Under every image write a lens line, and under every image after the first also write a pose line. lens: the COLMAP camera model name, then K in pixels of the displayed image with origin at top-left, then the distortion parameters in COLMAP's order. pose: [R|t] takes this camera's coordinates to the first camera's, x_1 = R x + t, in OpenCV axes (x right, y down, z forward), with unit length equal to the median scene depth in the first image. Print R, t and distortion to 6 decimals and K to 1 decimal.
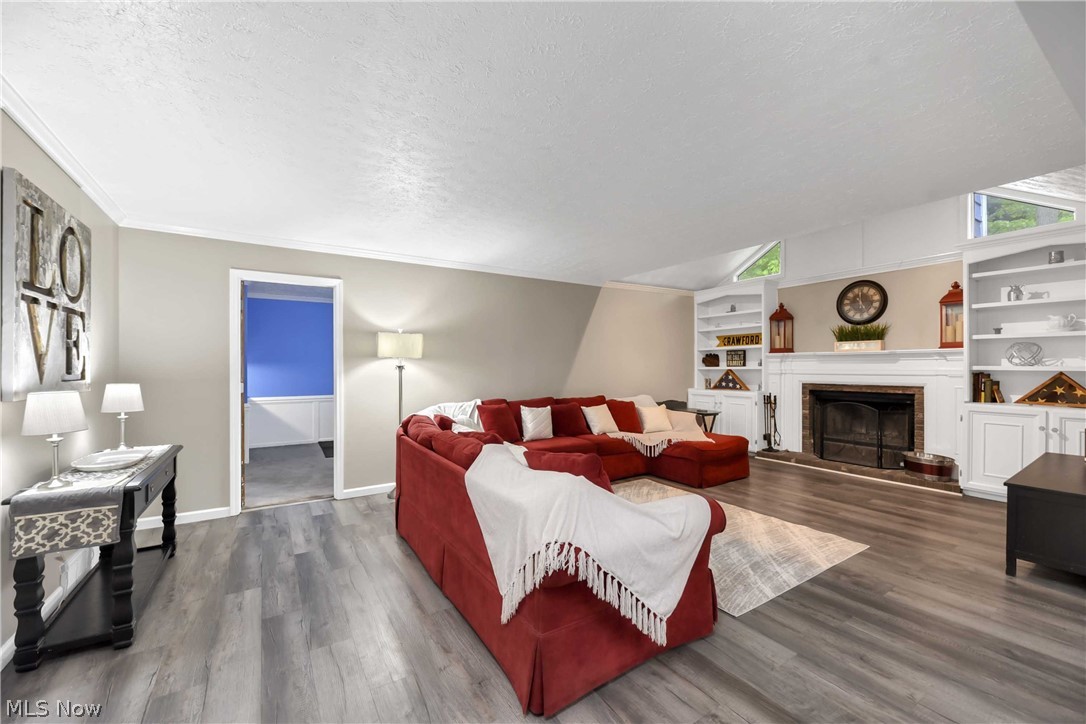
lens RADIAL K [[427.1, 0, 540.9], [0, 427.1, 367.5], [0, 0, 1]] dist [0.000048, -0.000259]
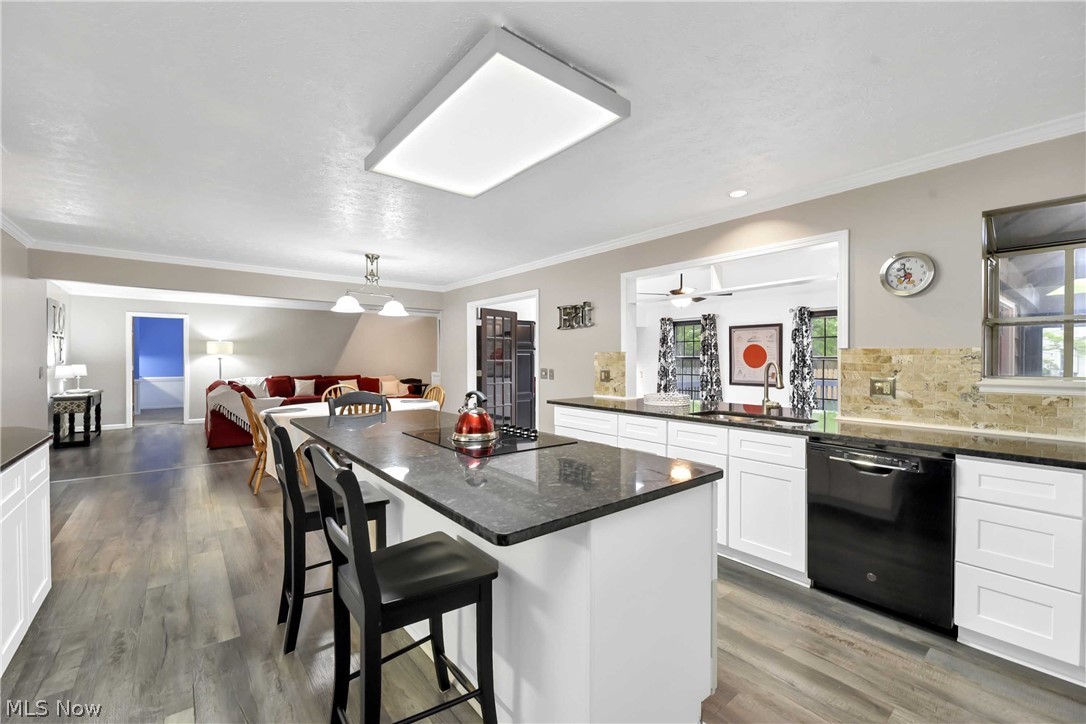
lens RADIAL K [[441.0, 0, 543.0], [0, 441.0, 362.0], [0, 0, 1]] dist [-0.000760, -0.000370]
pose [[0.993114, 0.004698, 0.117061, 0.949835], [-0.005550, 0.999960, 0.006948, -0.006598], [-0.117024, -0.007549, 0.993100, -1.253539]]
